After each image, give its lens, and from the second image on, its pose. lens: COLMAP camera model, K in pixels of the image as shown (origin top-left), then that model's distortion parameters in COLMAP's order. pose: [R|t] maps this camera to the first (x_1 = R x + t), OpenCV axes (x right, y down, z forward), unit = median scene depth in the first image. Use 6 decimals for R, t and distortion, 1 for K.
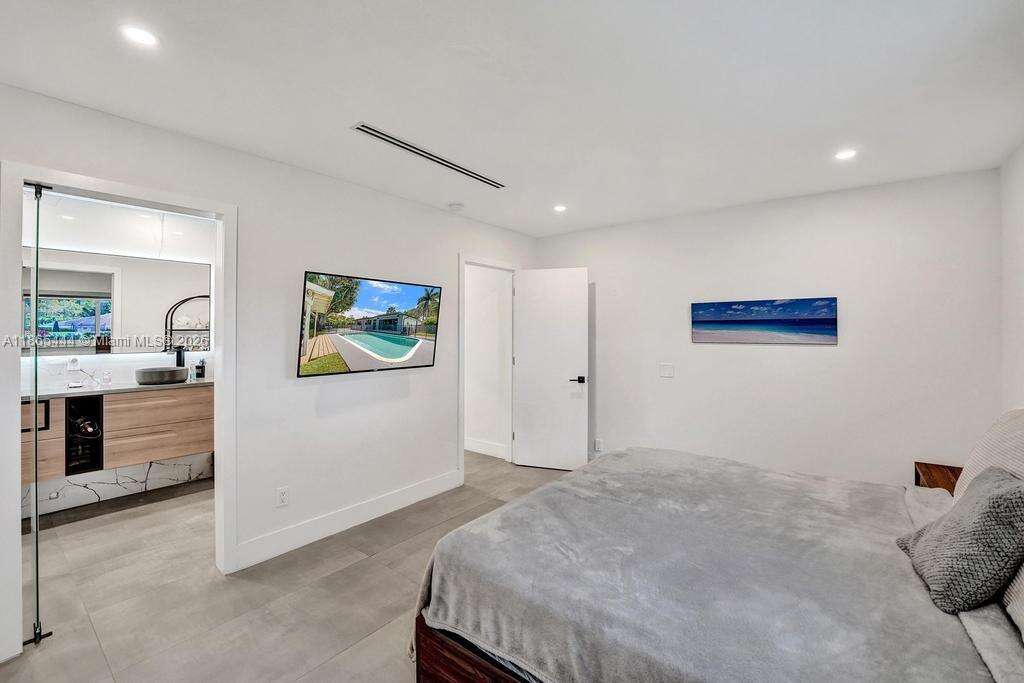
lens RADIAL K [[433.1, 0, 510.4], [0, 433.1, 335.9], [0, 0, 1]] dist [-0.022865, 0.000720]
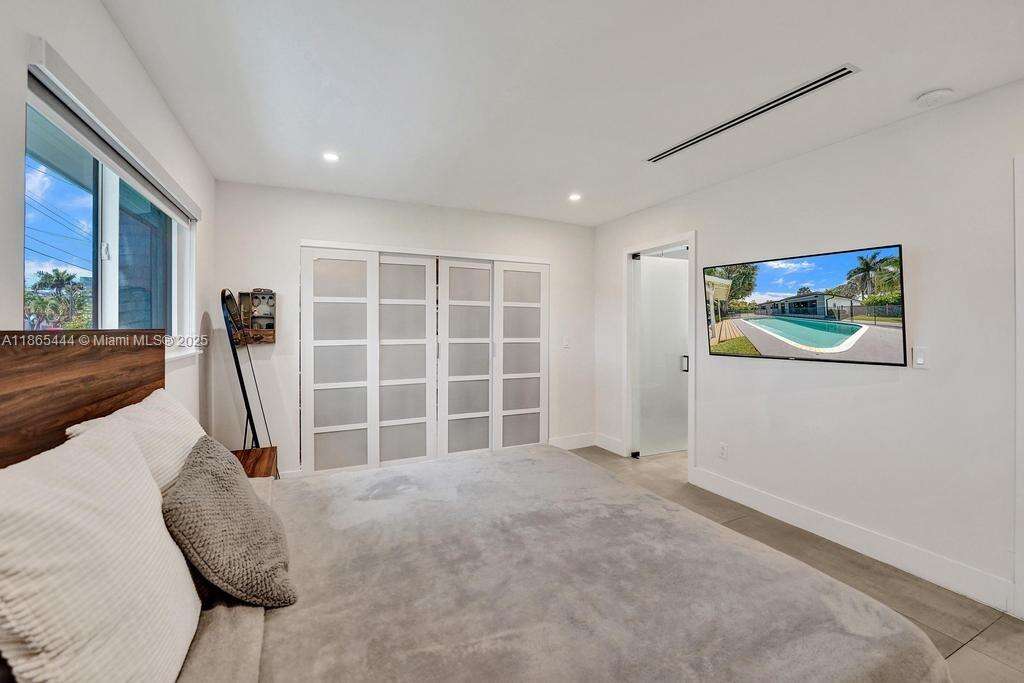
lens RADIAL K [[433.1, 0, 510.4], [0, 433.1, 335.9], [0, 0, 1]] dist [-0.022865, 0.000720]
pose [[-0.229240, 0.026729, -0.973003, 0.723062], [-0.004588, 0.999582, 0.028540, 0.009247], [0.973359, 0.011006, -0.229021, 0.650860]]
